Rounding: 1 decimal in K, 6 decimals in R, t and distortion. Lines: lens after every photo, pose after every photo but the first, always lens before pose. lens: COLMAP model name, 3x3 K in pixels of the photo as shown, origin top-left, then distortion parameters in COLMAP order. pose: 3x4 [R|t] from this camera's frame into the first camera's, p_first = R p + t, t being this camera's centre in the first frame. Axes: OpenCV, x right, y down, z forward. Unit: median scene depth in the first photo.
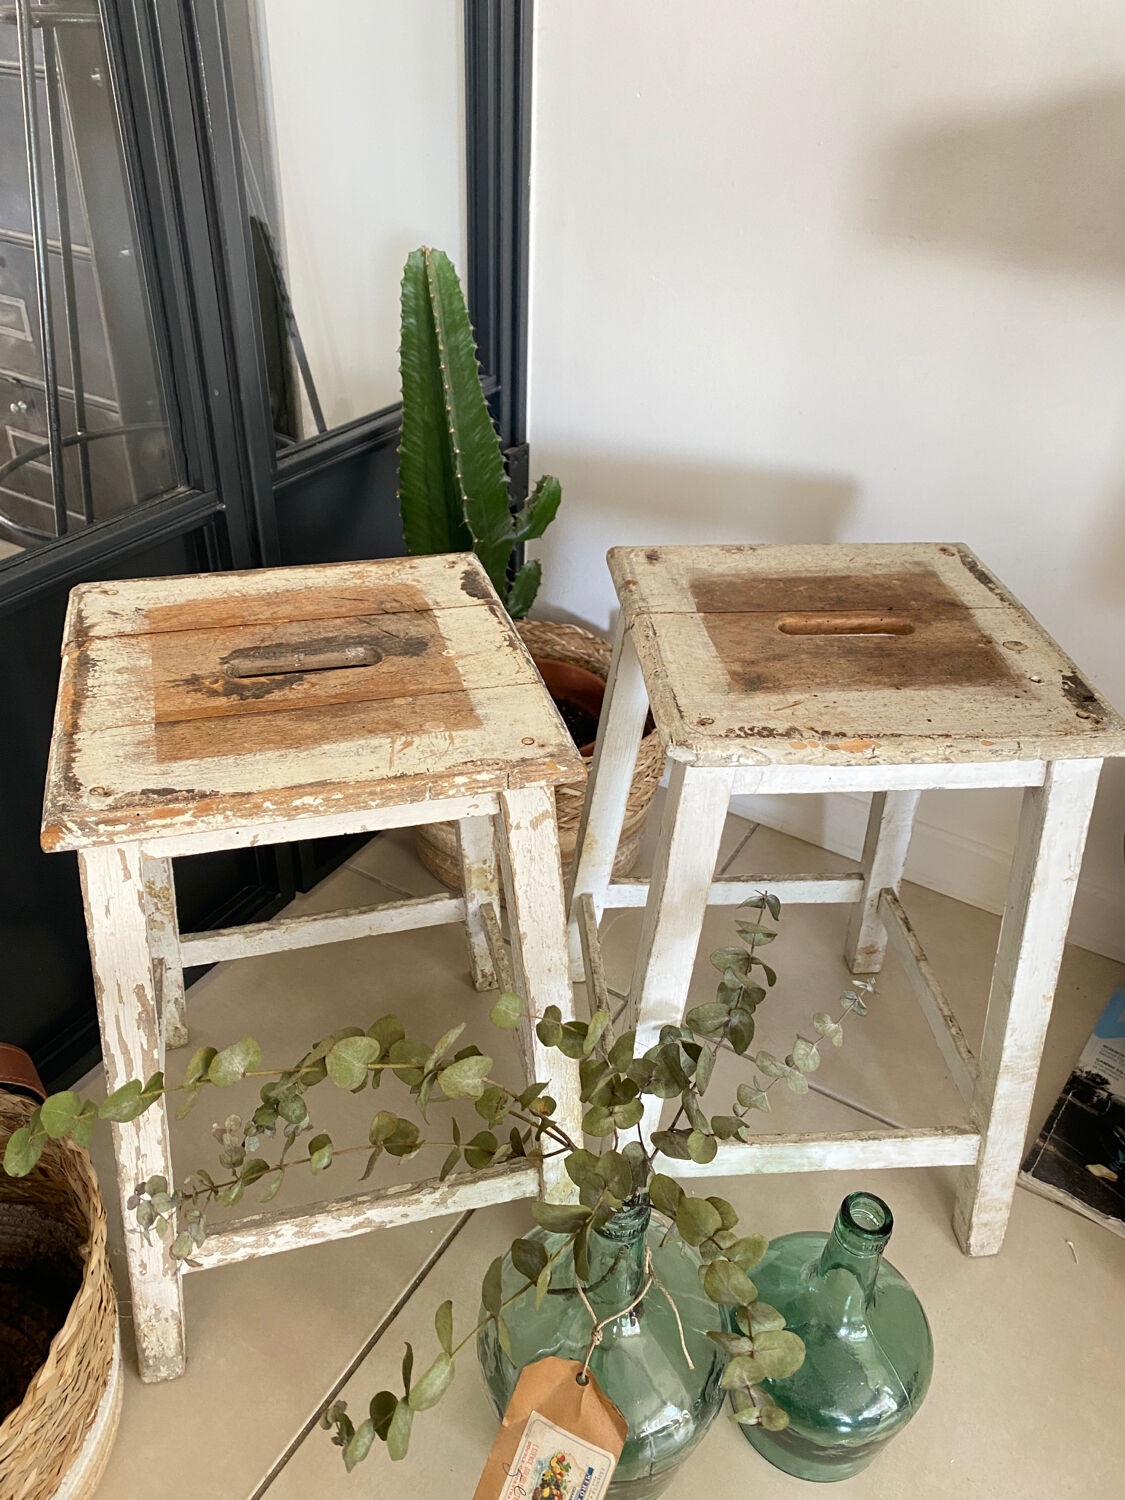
lens RADIAL K [[1141.8, 0, 560.4], [0, 1141.8, 733.1], [0, 0, 1]] dist [0.031813, -0.040262]
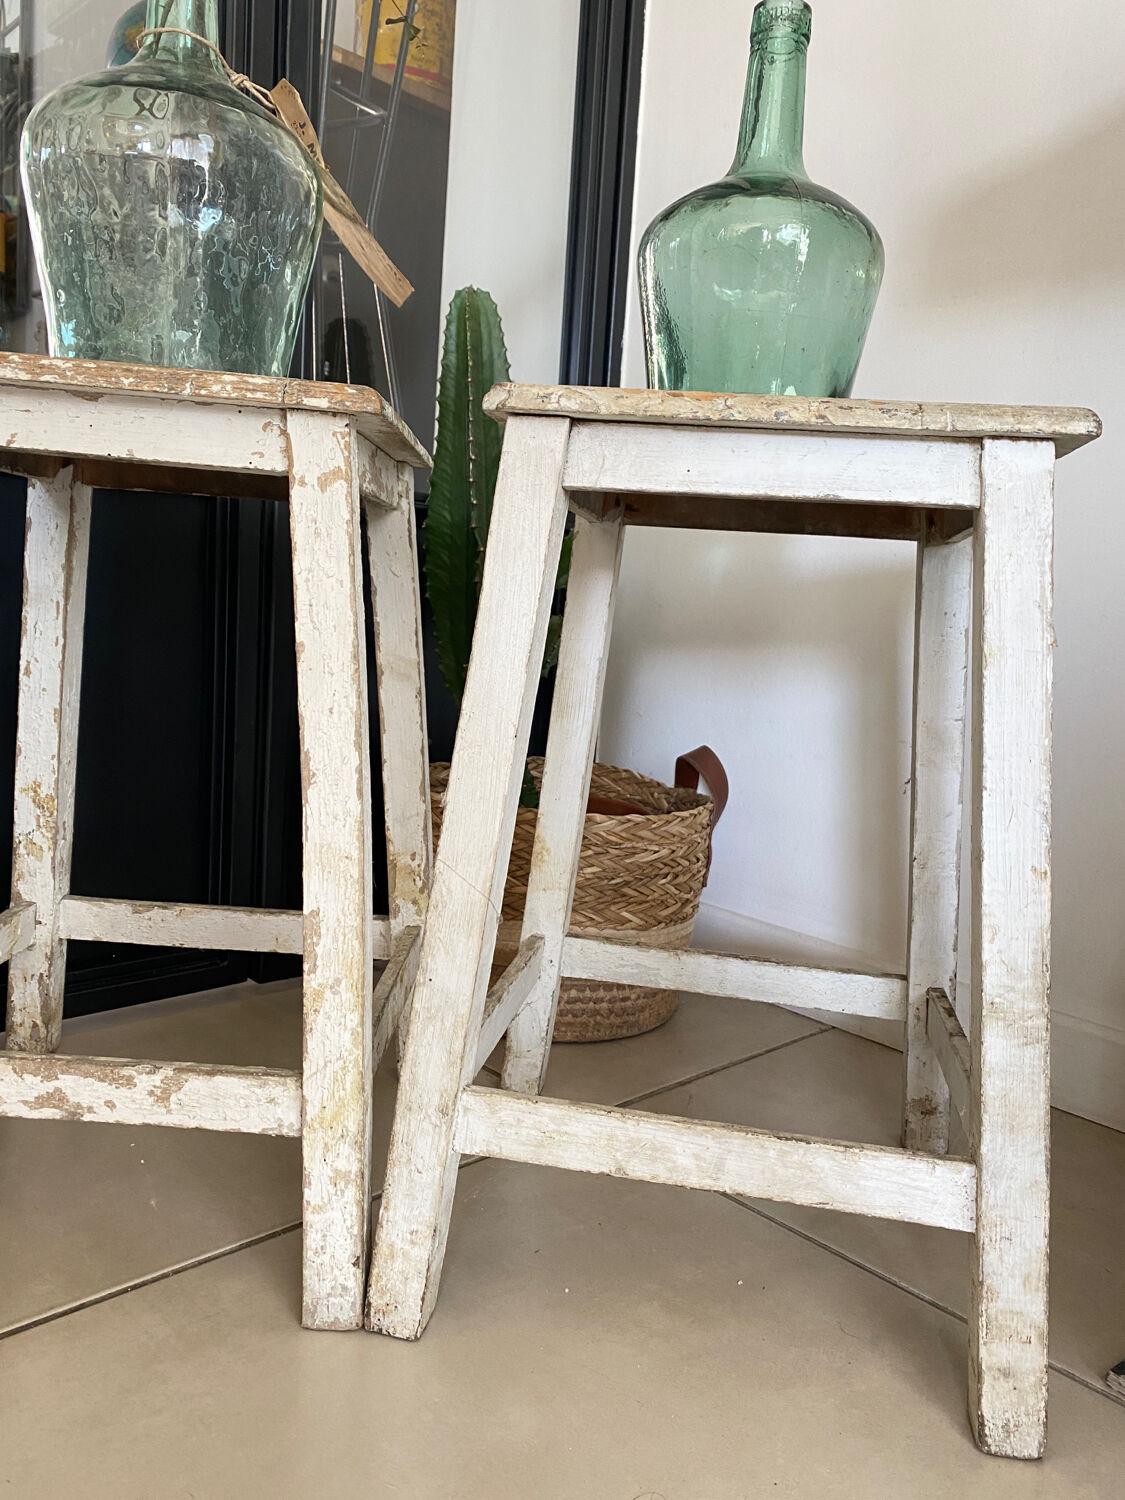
lens RADIAL K [[1141.8, 0, 564.7], [0, 1141.8, 743.6], [0, 0, 1]] dist [0.031813, -0.040262]
pose [[0.964597, 0.059007, -0.257041, 0.334821], [-0.173123, 0.876923, -0.448369, 0.527438], [0.198949, 0.476995, 0.856093, 0.348936]]
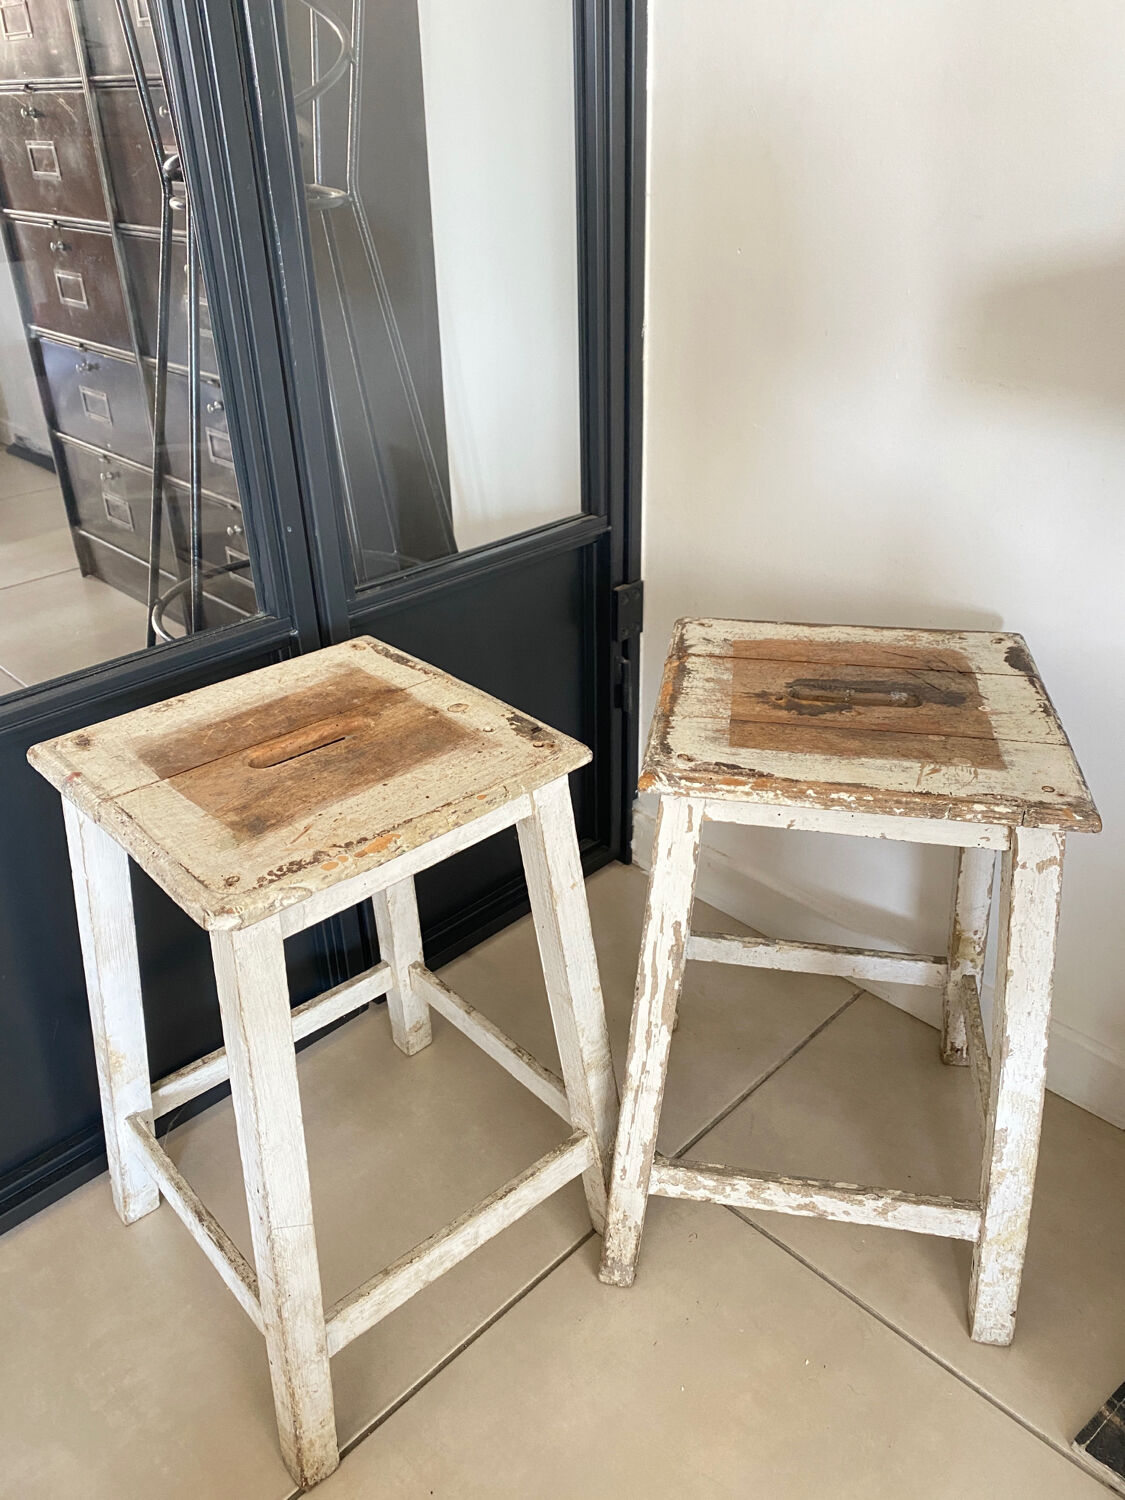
lens RADIAL K [[1141.8, 0, 563.6], [0, 1141.8, 739.7], [0, 0, 1]] dist [0.031813, -0.040262]
pose [[0.894659, 0.163013, -0.415947, 0.005355], [-0.204816, 0.977104, -0.057602, 0.103719], [0.397033, 0.136727, 0.907563, -0.172497]]
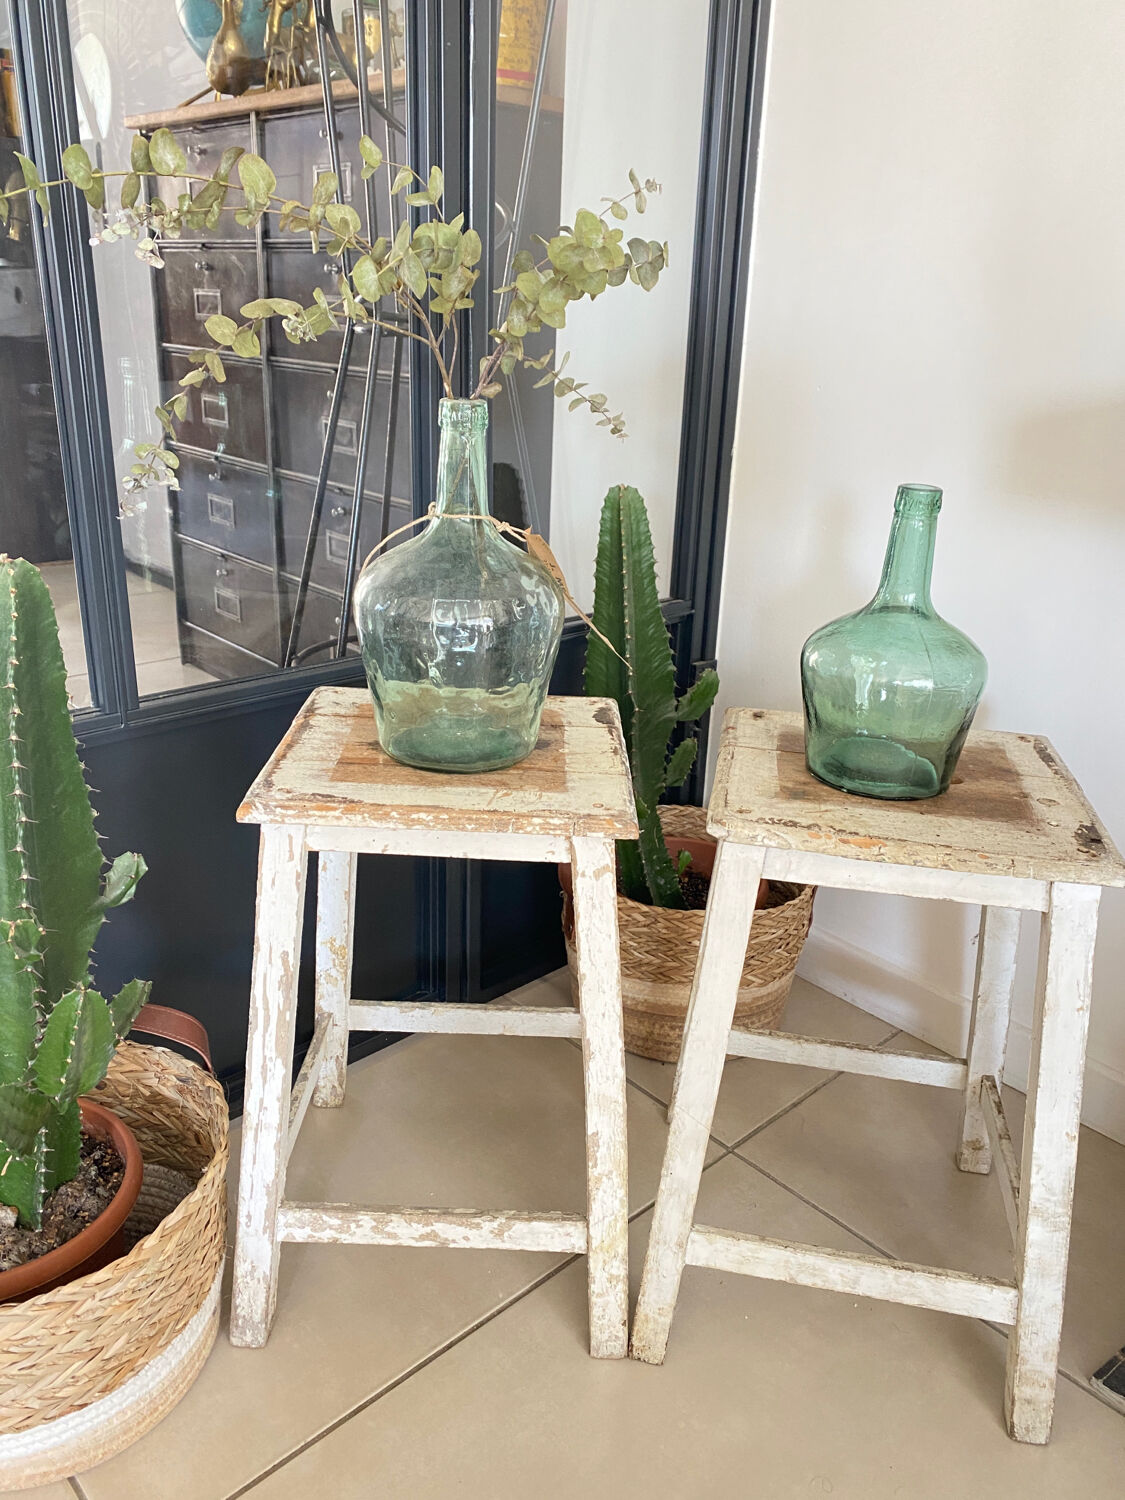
lens RADIAL K [[1141.8, 0, 561.3], [0, 1141.8, 727.5], [0, 0, 1]] dist [0.031813, -0.040262]
pose [[0.961150, 0.092758, -0.259976, 0.220105], [-0.156815, 0.958588, -0.237737, 0.200756], [0.227157, 0.269269, 0.935892, -0.200857]]
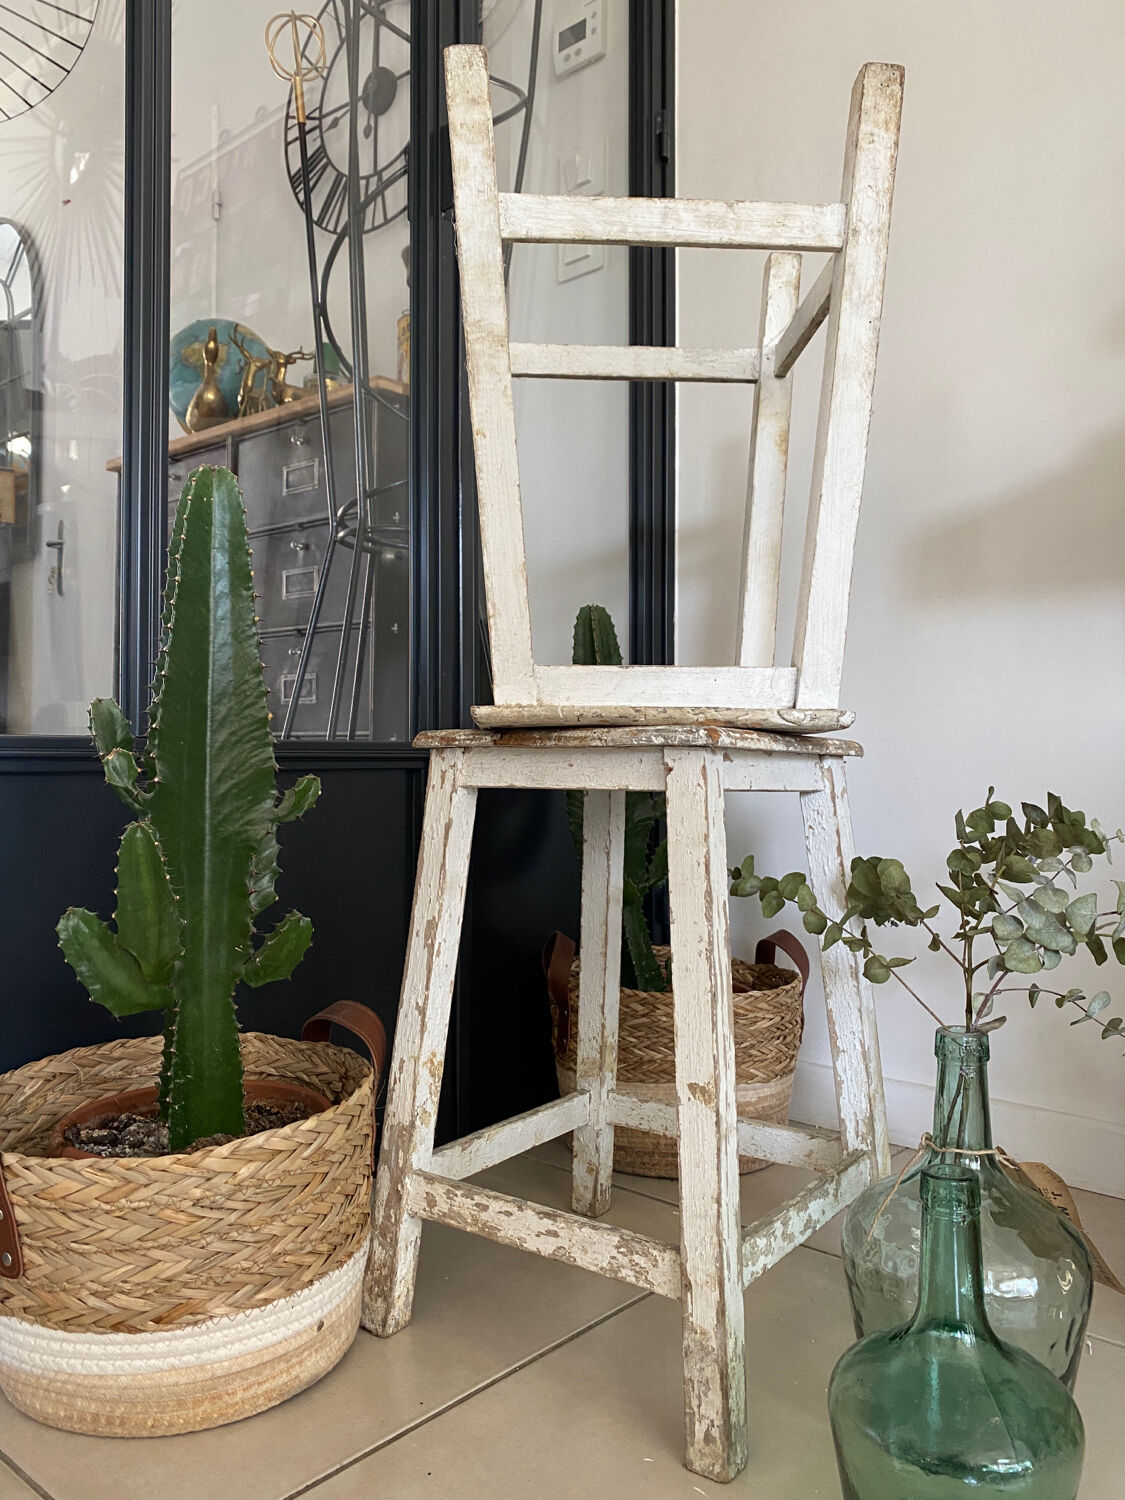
lens RADIAL K [[1141.8, 0, 562.8], [0, 1141.8, 737.4], [0, 0, 1]] dist [0.031813, -0.040262]
pose [[0.983368, -0.036832, -0.177850, 0.124621], [-0.074769, 0.810301, -0.581225, 0.705266], [0.165520, 0.584856, 0.794070, -0.100045]]
